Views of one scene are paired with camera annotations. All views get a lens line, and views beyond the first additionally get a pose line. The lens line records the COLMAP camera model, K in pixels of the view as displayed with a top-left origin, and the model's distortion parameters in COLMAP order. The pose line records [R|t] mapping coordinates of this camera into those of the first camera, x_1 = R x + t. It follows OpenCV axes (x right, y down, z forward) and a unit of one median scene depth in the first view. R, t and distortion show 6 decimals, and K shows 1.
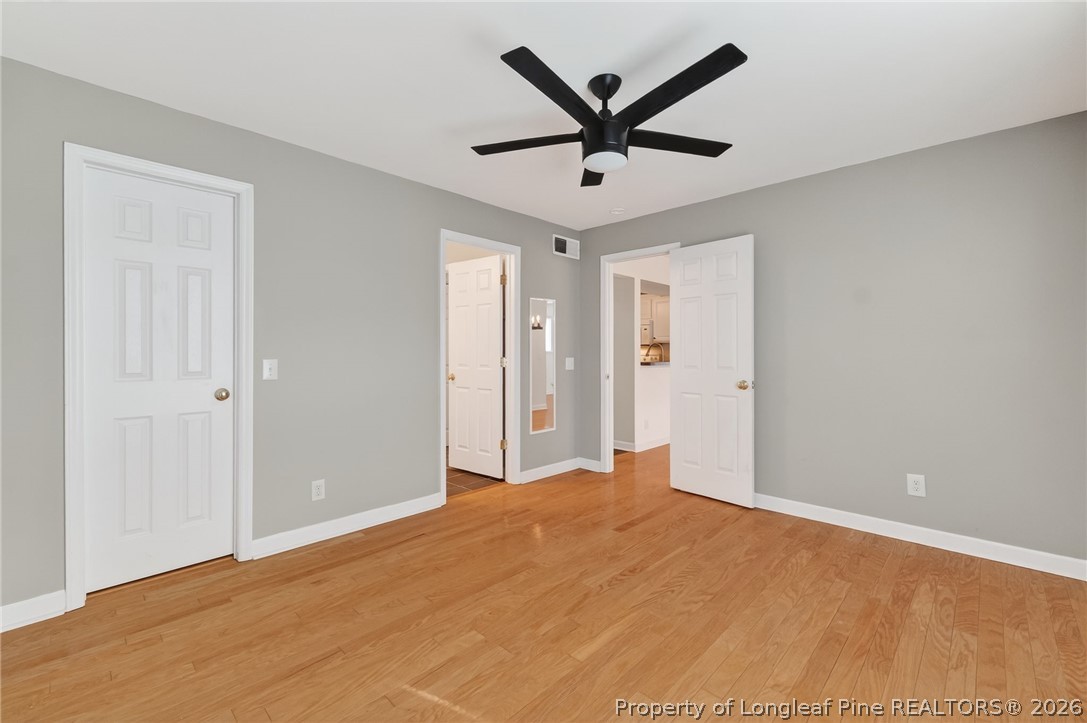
lens RADIAL K [[458.9, 0, 543.5], [0, 458.9, 361.5], [0, 0, 1]] dist [0.003634, 0.000436]
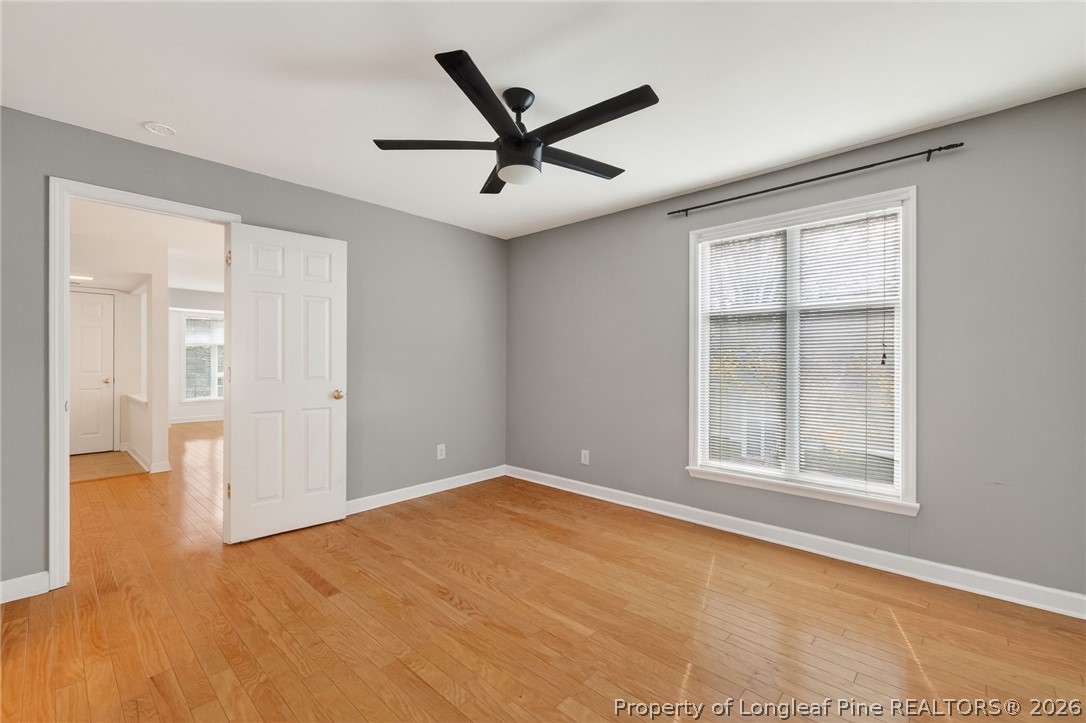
lens RADIAL K [[458.5, 0, 543.0], [0, 458.5, 361.5], [0, 0, 1]] dist [0.003634, 0.000436]
pose [[-0.021832, -0.002714, 0.999758, -0.757671], [0.020001, 0.999795, 0.003151, -0.017552], [-0.999562, 0.020065, -0.021774, 0.820122]]
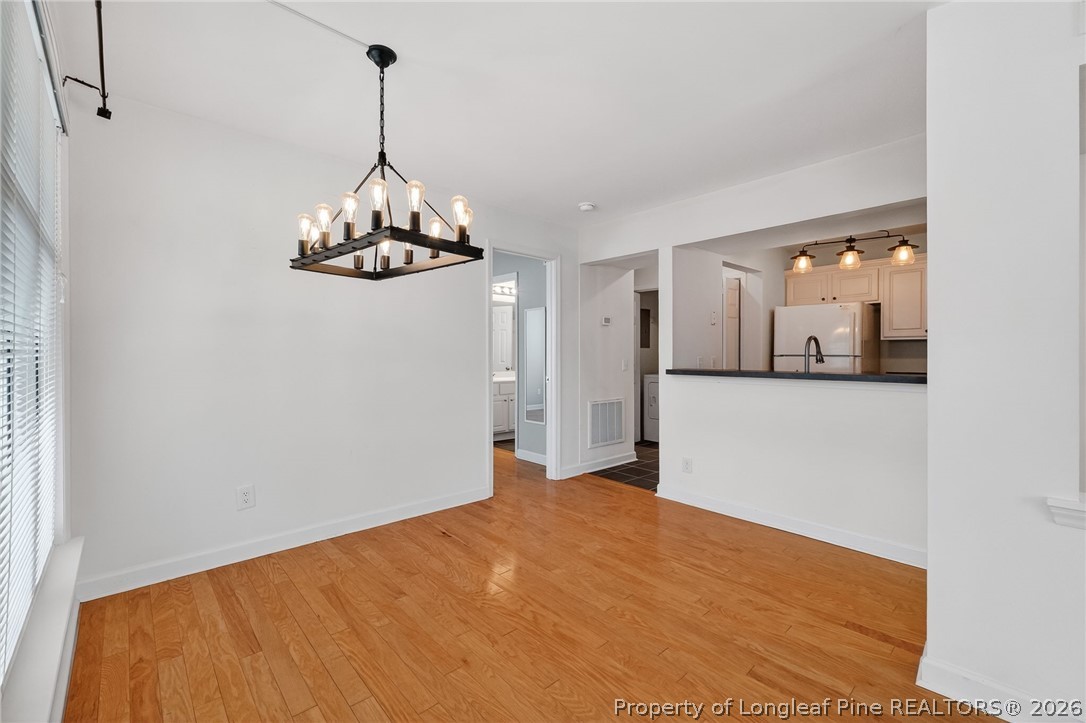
lens RADIAL K [[458.5, 0, 543.0], [0, 458.5, 361.5], [0, 0, 1]] dist [0.003634, 0.000436]
pose [[-0.061727, 0.011393, -0.998028, 2.021462], [-0.022010, 0.999676, 0.012773, -0.032899], [0.997850, 0.022755, -0.061457, 1.930752]]
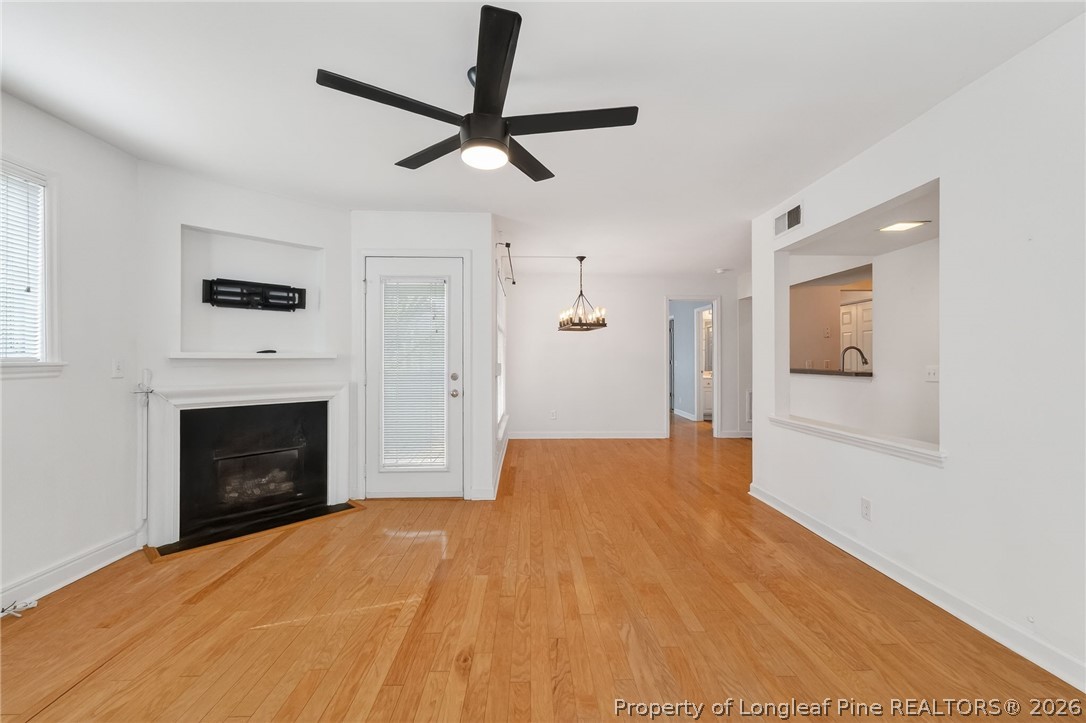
lens RADIAL K [[458.5, 0, 543.0], [0, 458.5, 361.5], [0, 0, 1]] dist [0.003634, 0.000436]
pose [[-0.698225, 0.003667, -0.715869, 3.010556], [-0.013720, 0.999735, 0.018503, -0.059735], [0.715747, 0.022741, -0.697989, 3.051578]]
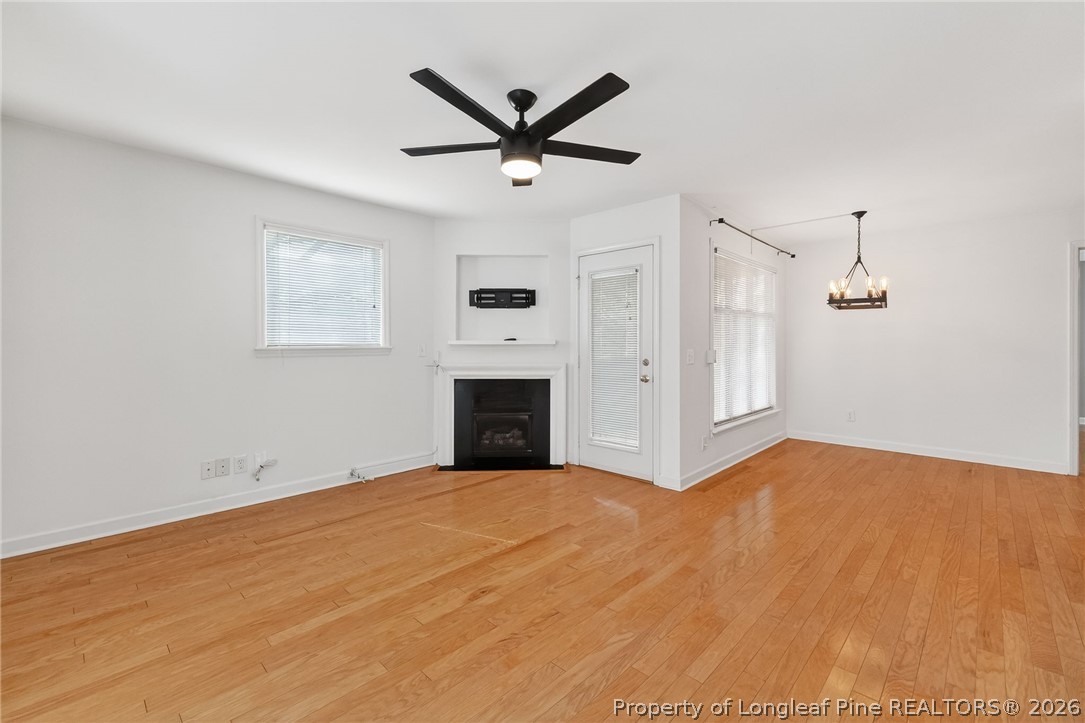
lens RADIAL K [[458.1, 0, 544.1], [0, 458.1, 347.9], [0, 0, 1]] dist [0.001411, 0.000345]
pose [[-0.999999, -0.001217, 0.000449, 2.455906], [-0.001205, 0.999706, 0.024220, -0.063613], [-0.000478, 0.024219, -0.999707, 3.340284]]
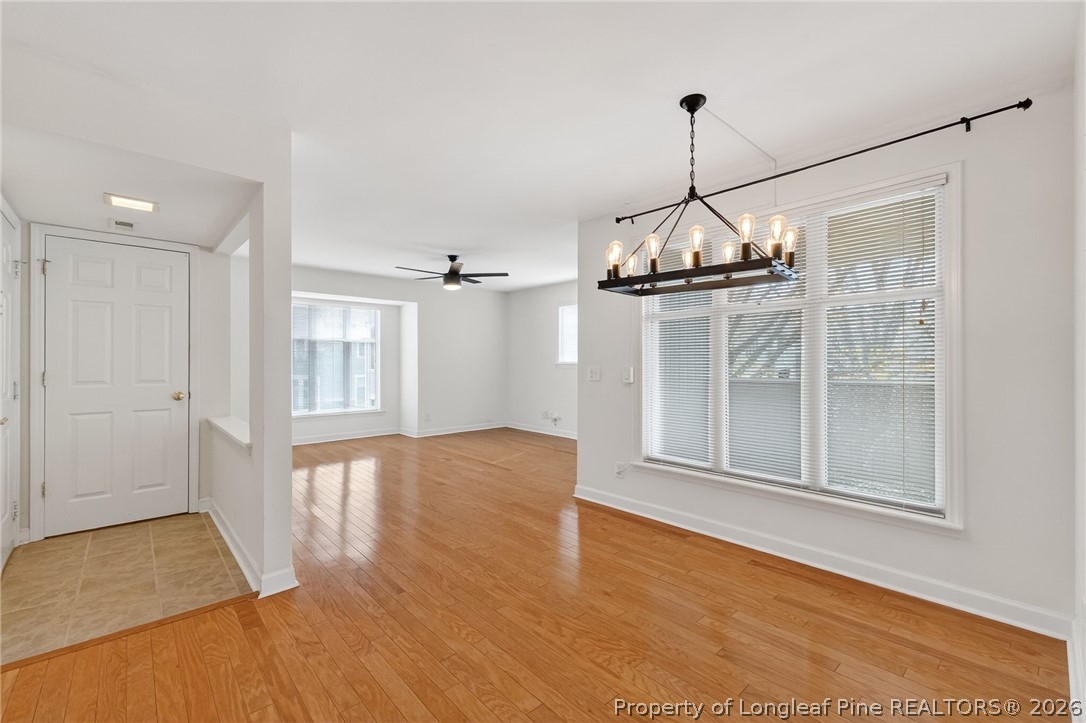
lens RADIAL K [[458.5, 0, 543.0], [0, 458.5, 361.5], [0, 0, 1]] dist [0.003634, 0.000436]
pose [[0.067693, -0.000972, 0.997706, 0.370839], [0.020509, 0.999790, -0.000417, -0.039395], [-0.997495, 0.020490, 0.067699, 1.839208]]
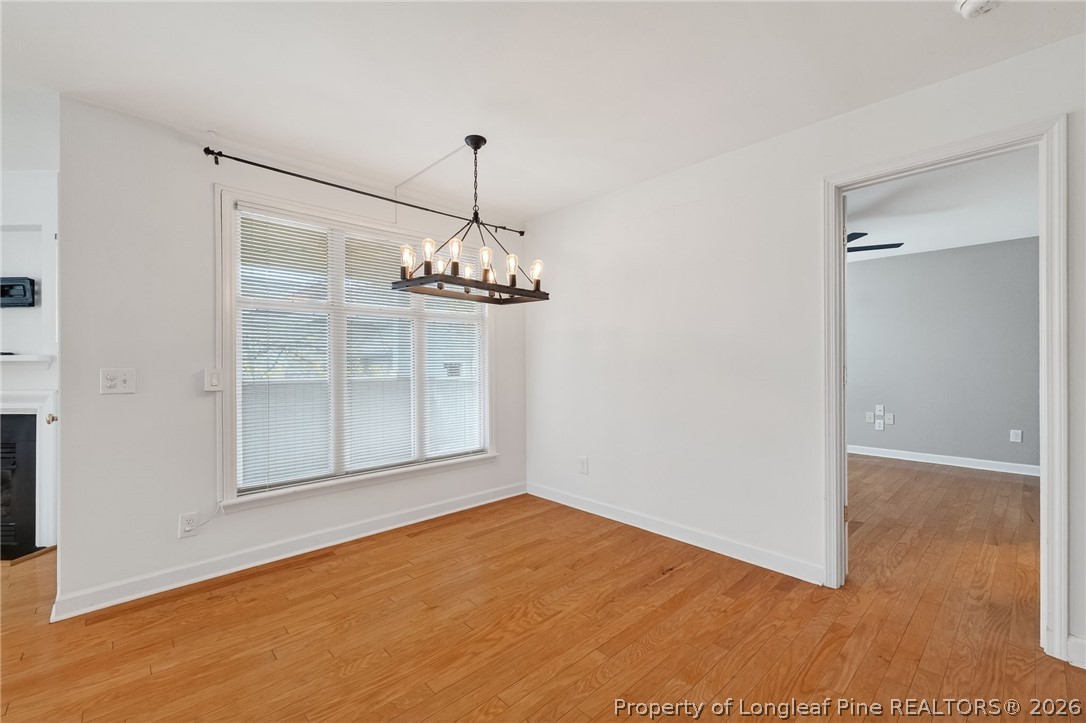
lens RADIAL K [[458.2, 0, 545.9], [0, 458.2, 365.5], [0, 0, 1]] dist [0.006205, 0.000422]
pose [[-0.998891, 0.002460, 0.047021, 1.062832], [0.003687, 0.999655, 0.026024, -0.047337], [-0.046941, 0.026169, -0.998555, 2.644614]]
